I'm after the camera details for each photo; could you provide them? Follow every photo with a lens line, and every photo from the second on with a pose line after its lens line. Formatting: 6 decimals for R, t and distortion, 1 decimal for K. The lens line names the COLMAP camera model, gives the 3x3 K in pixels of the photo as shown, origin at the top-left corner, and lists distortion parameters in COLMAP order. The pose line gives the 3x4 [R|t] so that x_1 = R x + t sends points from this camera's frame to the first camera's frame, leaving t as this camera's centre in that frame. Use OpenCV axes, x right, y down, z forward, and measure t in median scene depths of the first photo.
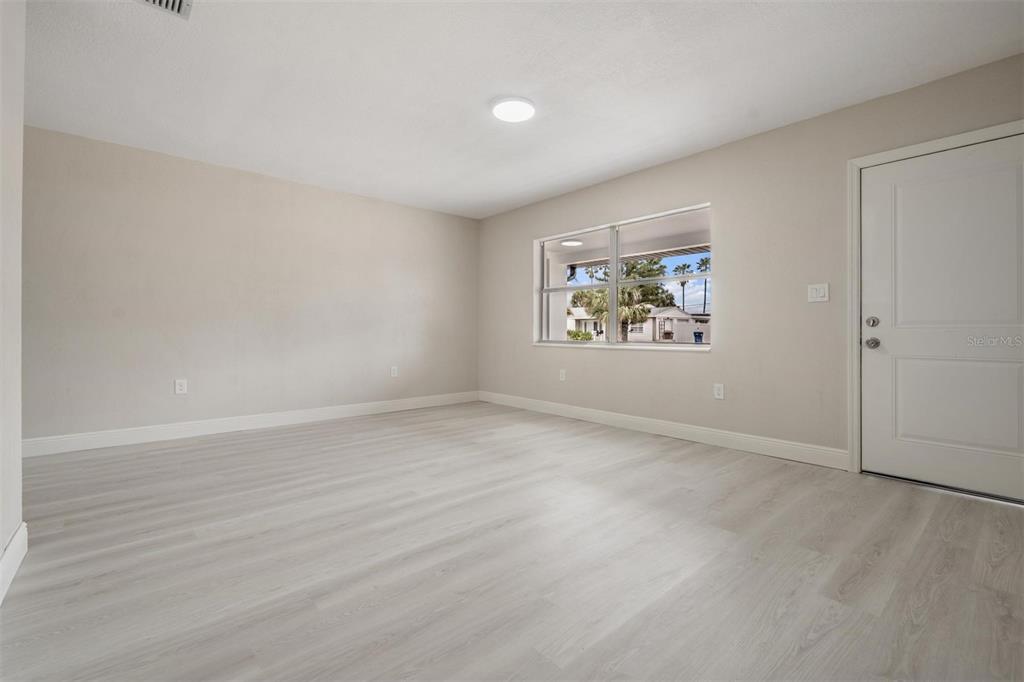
lens RADIAL K [[451.7, 0, 510.7], [0, 451.7, 331.7], [0, 0, 1]] dist [-0.001742, 0.000058]
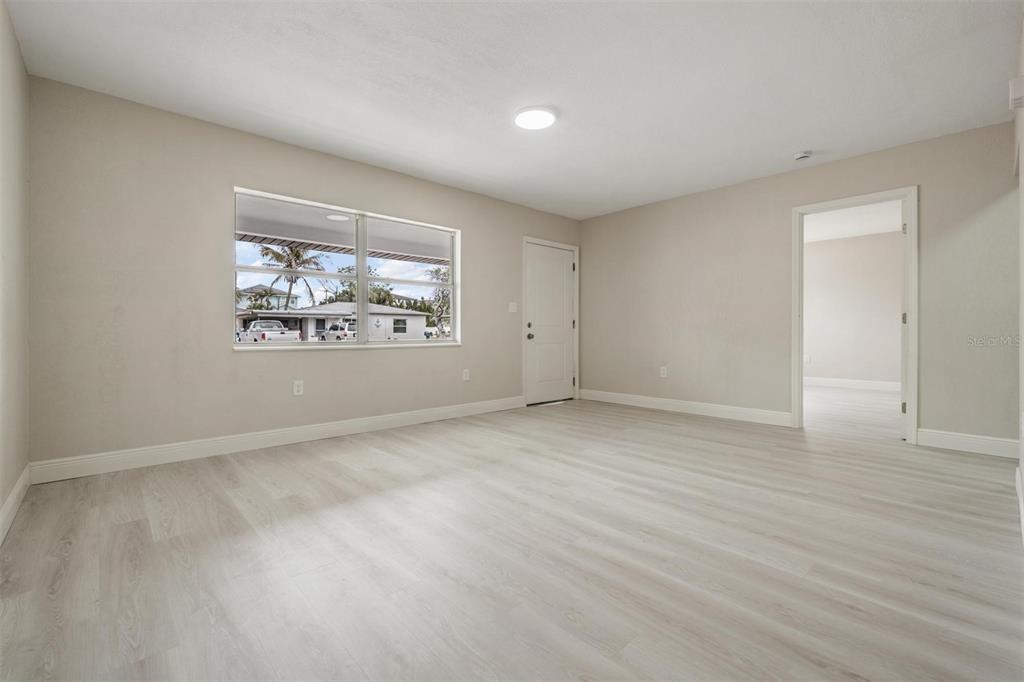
lens RADIAL K [[451.7, 0, 510.7], [0, 451.7, 331.7], [0, 0, 1]] dist [-0.001742, 0.000058]
pose [[-0.029459, -0.001733, 0.999564, -1.310674], [-0.003071, 0.999994, 0.001644, 0.003170], [-0.999561, -0.003022, -0.029464, 1.362544]]
